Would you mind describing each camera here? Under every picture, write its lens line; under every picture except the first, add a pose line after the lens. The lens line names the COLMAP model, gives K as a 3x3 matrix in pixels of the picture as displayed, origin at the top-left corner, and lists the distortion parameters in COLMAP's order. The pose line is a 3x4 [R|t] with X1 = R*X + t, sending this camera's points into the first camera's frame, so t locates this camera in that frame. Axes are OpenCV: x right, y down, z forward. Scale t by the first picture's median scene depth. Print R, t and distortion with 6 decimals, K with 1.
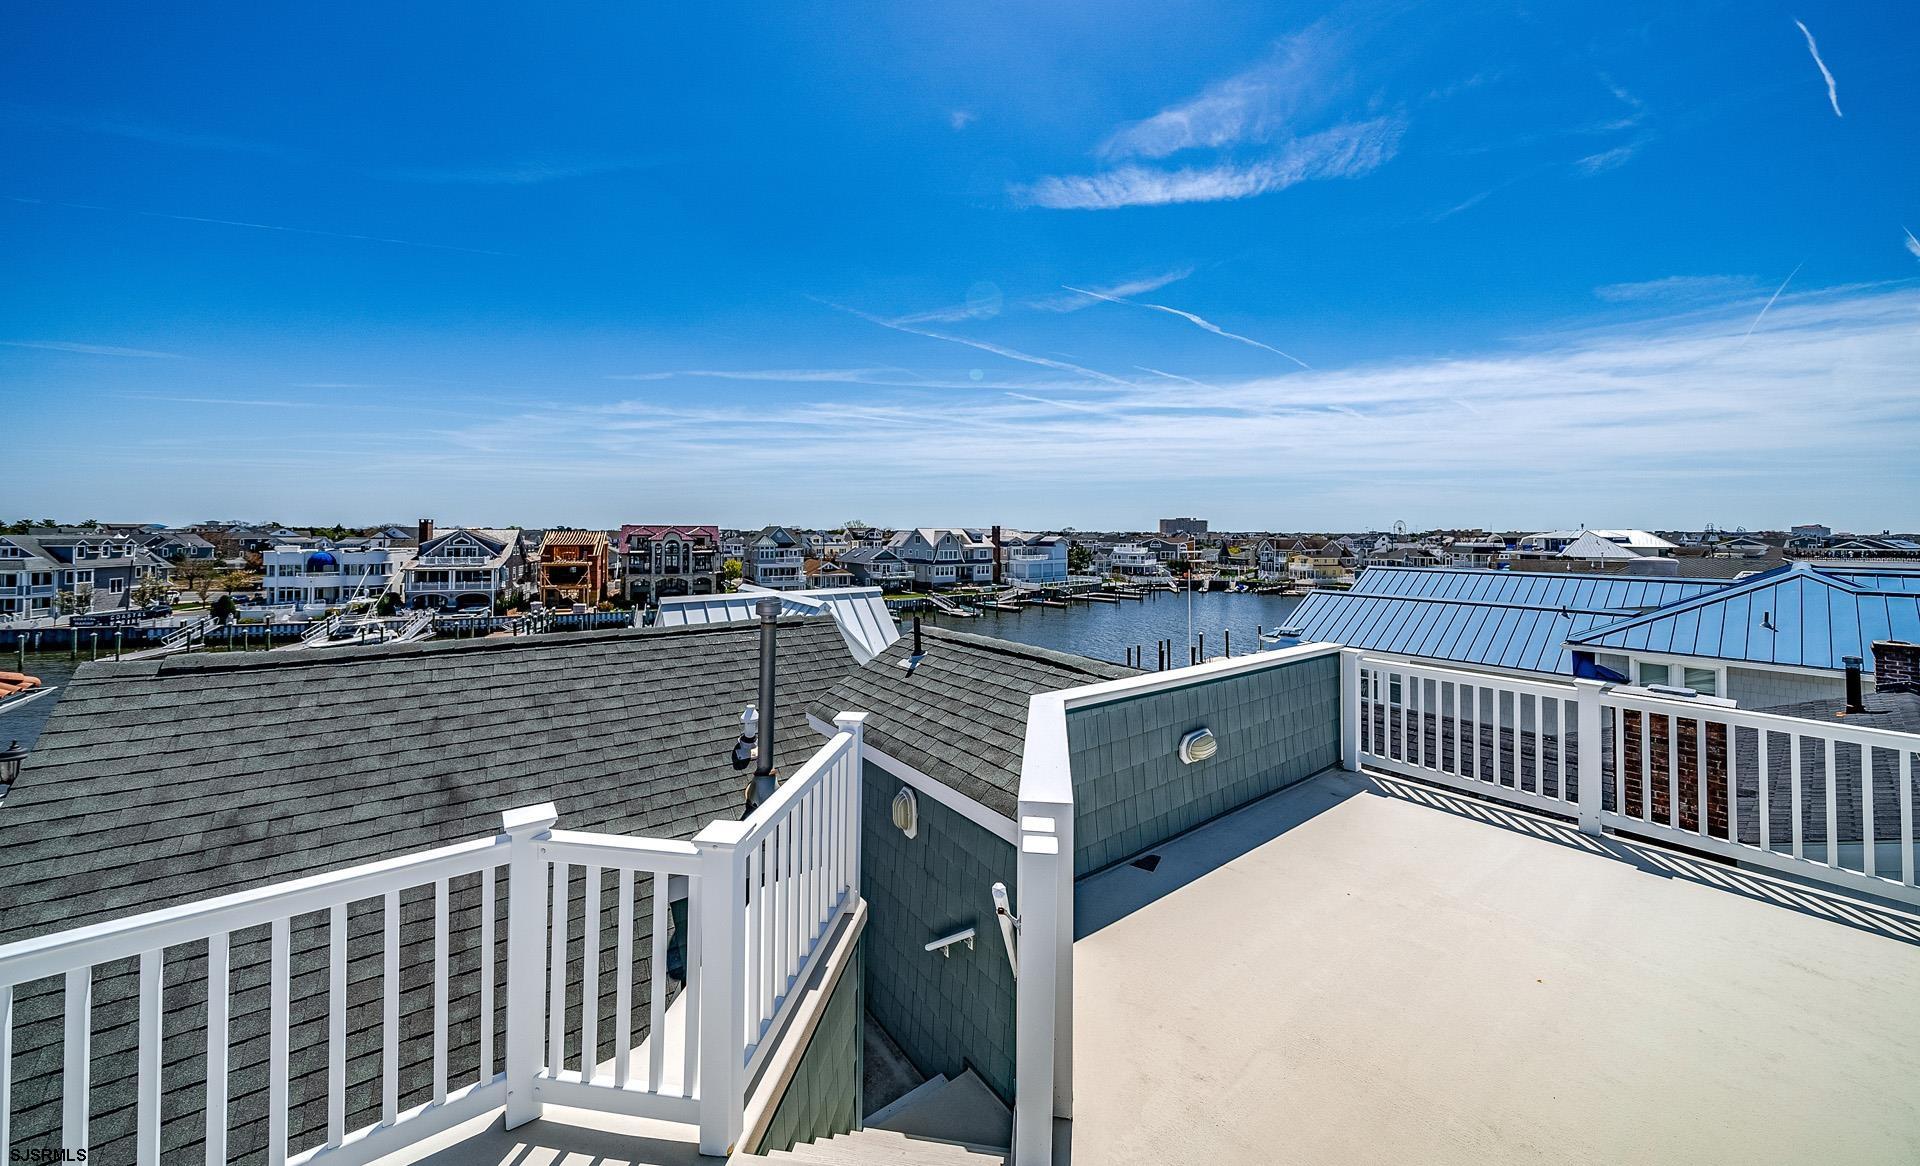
lens RADIAL K [[657.7, 0, 962.7], [0, 657.7, 526.9], [0, 0, 1]] dist [-0.004384, -0.000337]
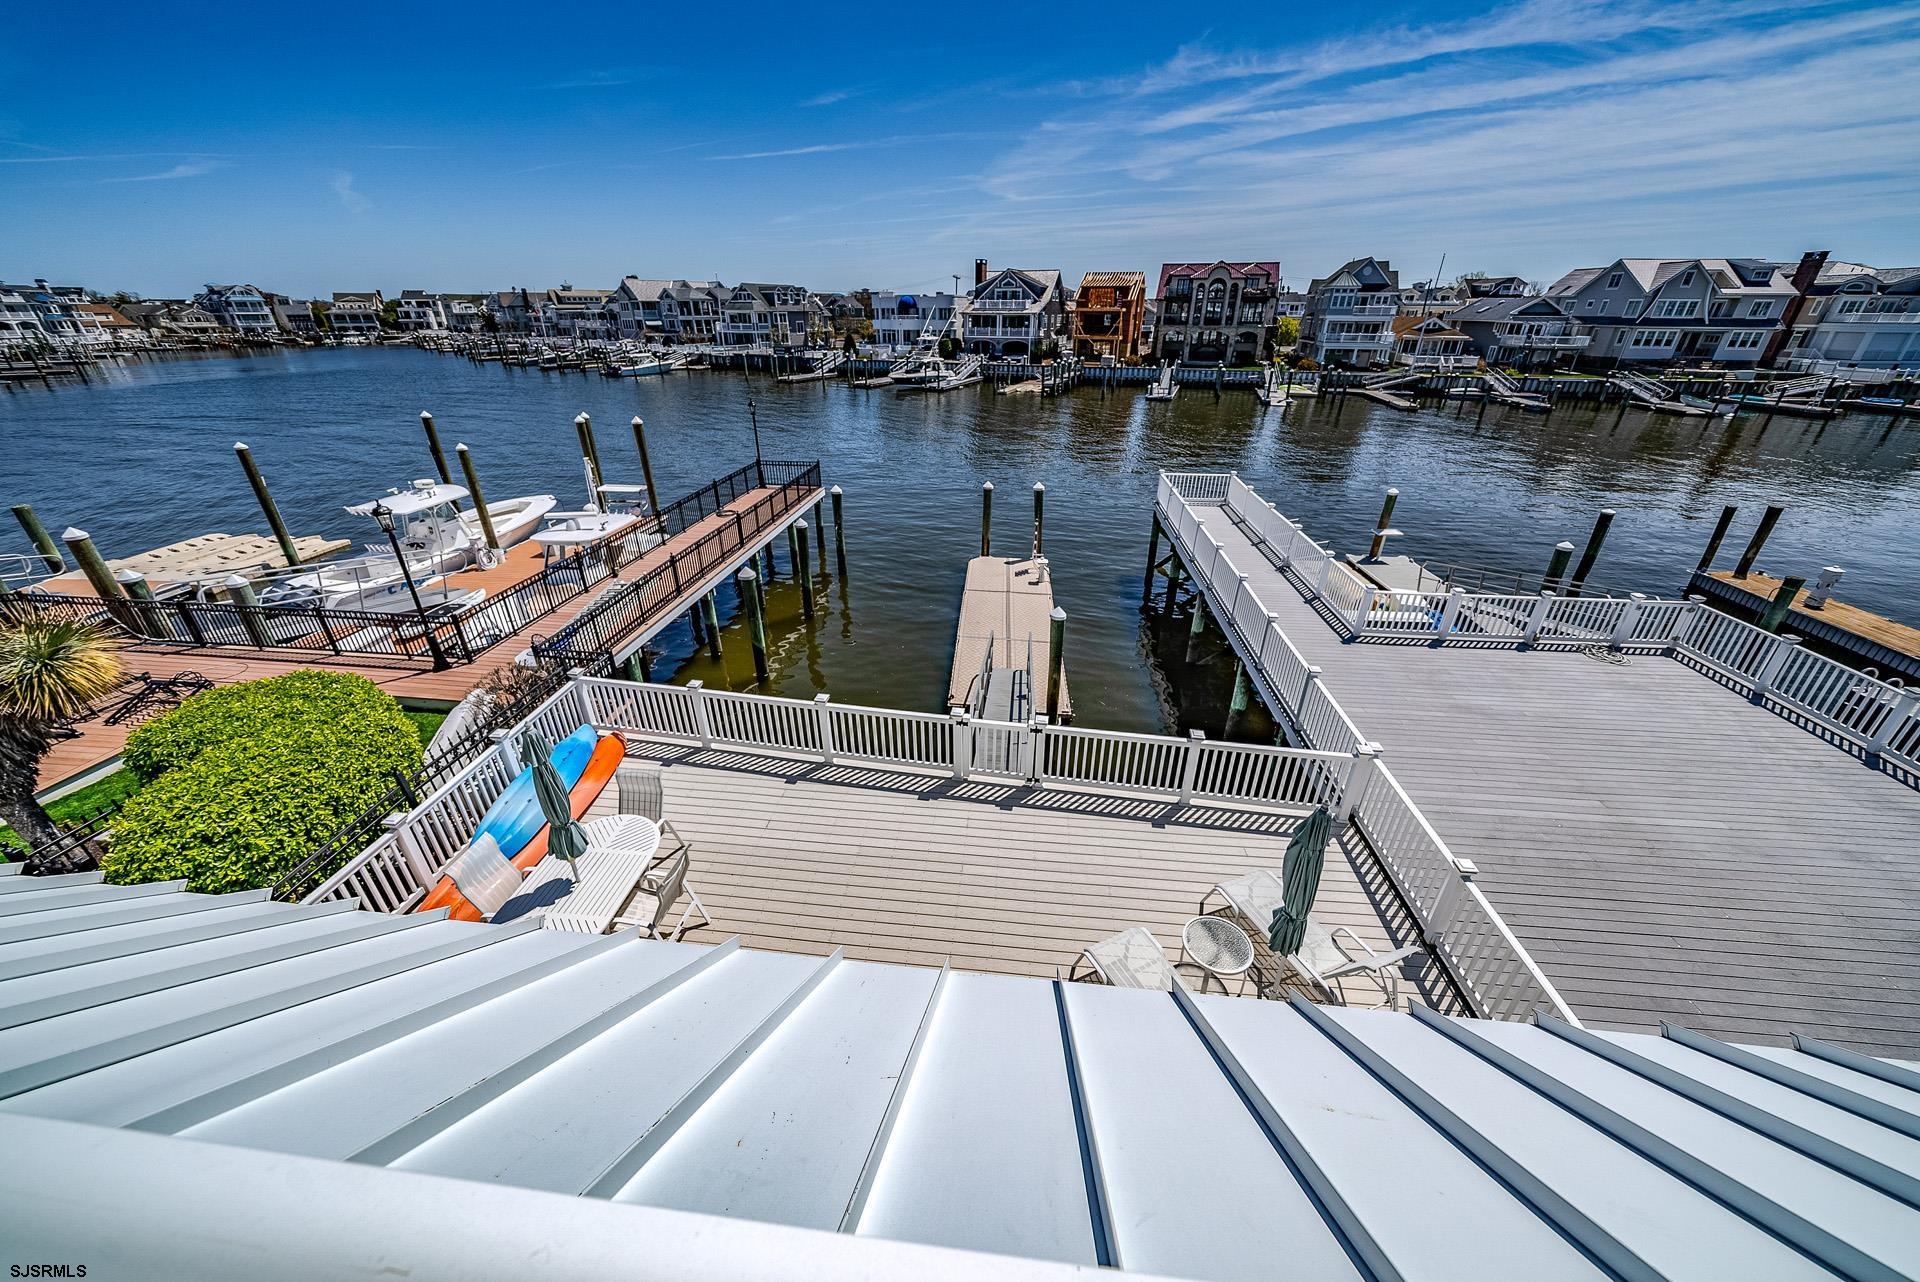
lens RADIAL K [[657.5, 0, 961.0], [0, 657.5, 638.9], [0, 0, 1]] dist [-0.006829, 0.000569]
pose [[0.732659, 0.300874, -0.610480, -0.051351], [0.007391, 0.893408, 0.449185, 0.045773], [0.680556, -0.333612, 0.652340, 0.115373]]
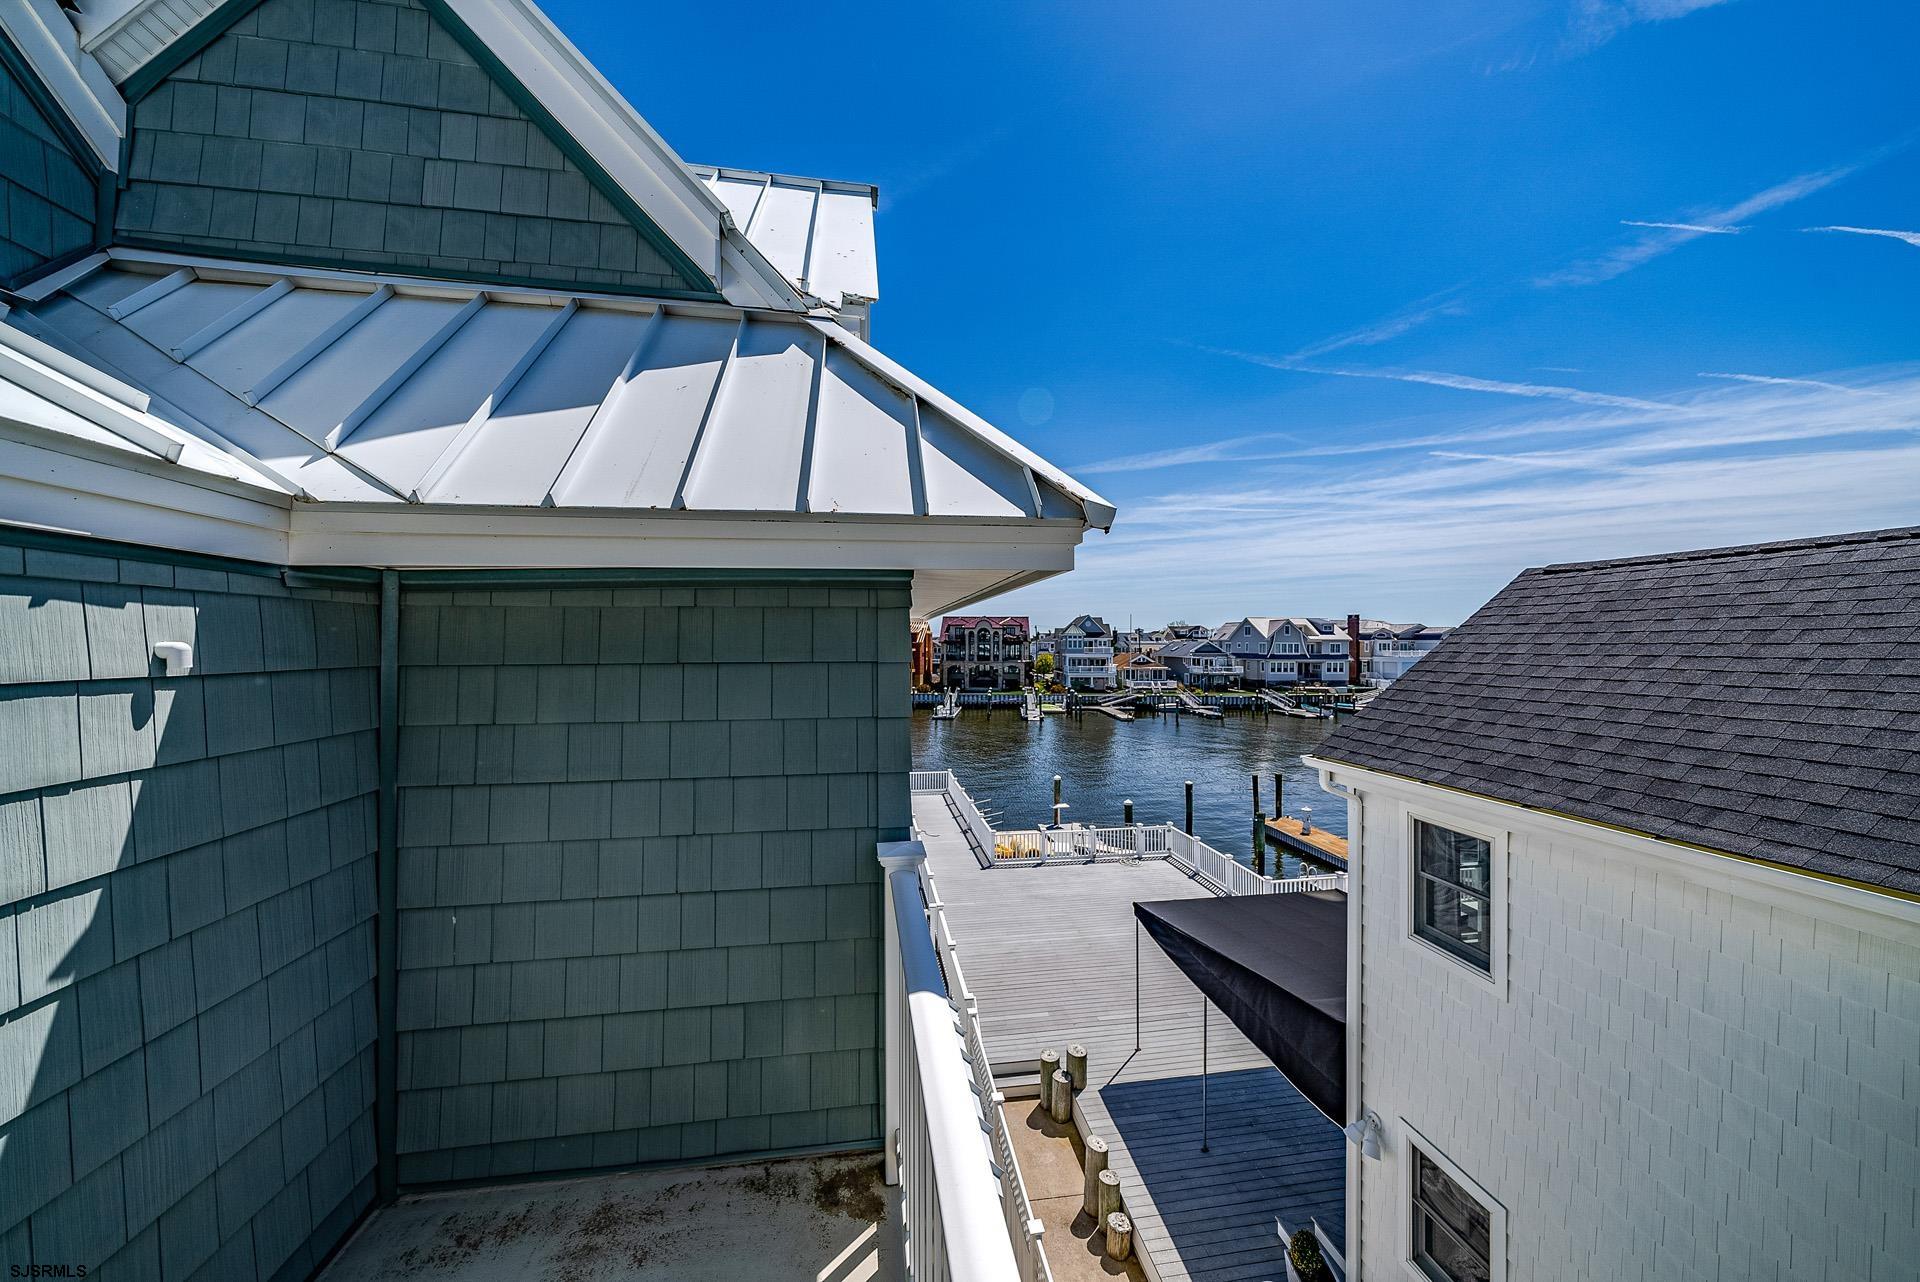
lens RADIAL K [[657.5, 0, 960.9], [0, 657.5, 641.7], [0, 0, 1]] dist [-0.006829, 0.000569]
pose [[0.881642, -0.003530, -0.471905, 0.006939], [0.004314, 0.999991, 0.000580, 0.036372], [0.471899, -0.002547, 0.881649, 0.075958]]
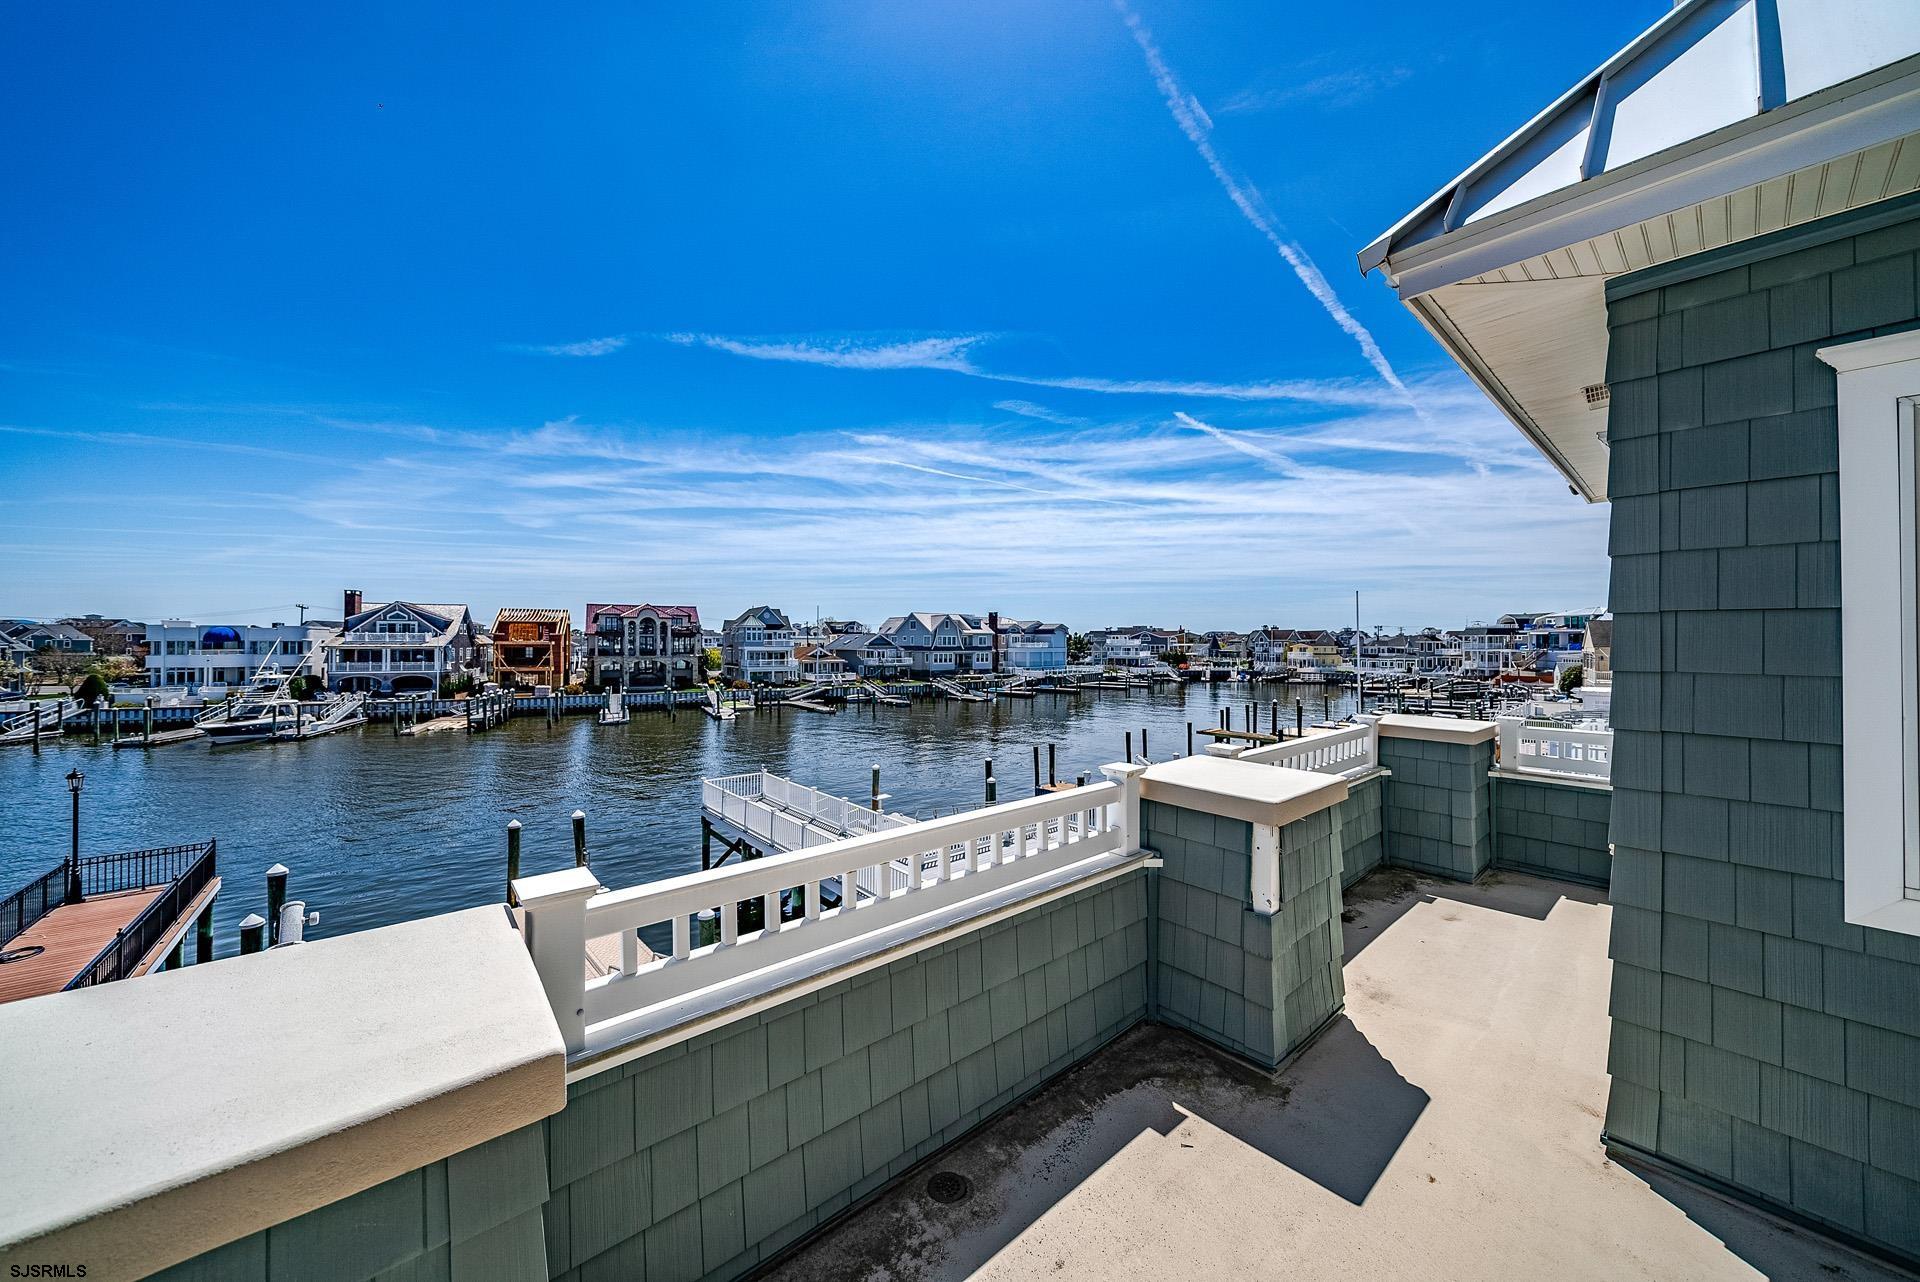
lens RADIAL K [[657.5, 0, 961.8], [0, 657.5, 640.9], [0, 0, 1]] dist [-0.006829, 0.000569]
pose [[0.997718, -0.004257, 0.067379, -0.072360], [0.003955, 0.999982, 0.004603, 0.043874], [-0.067397, -0.004326, 0.997717, 0.082198]]
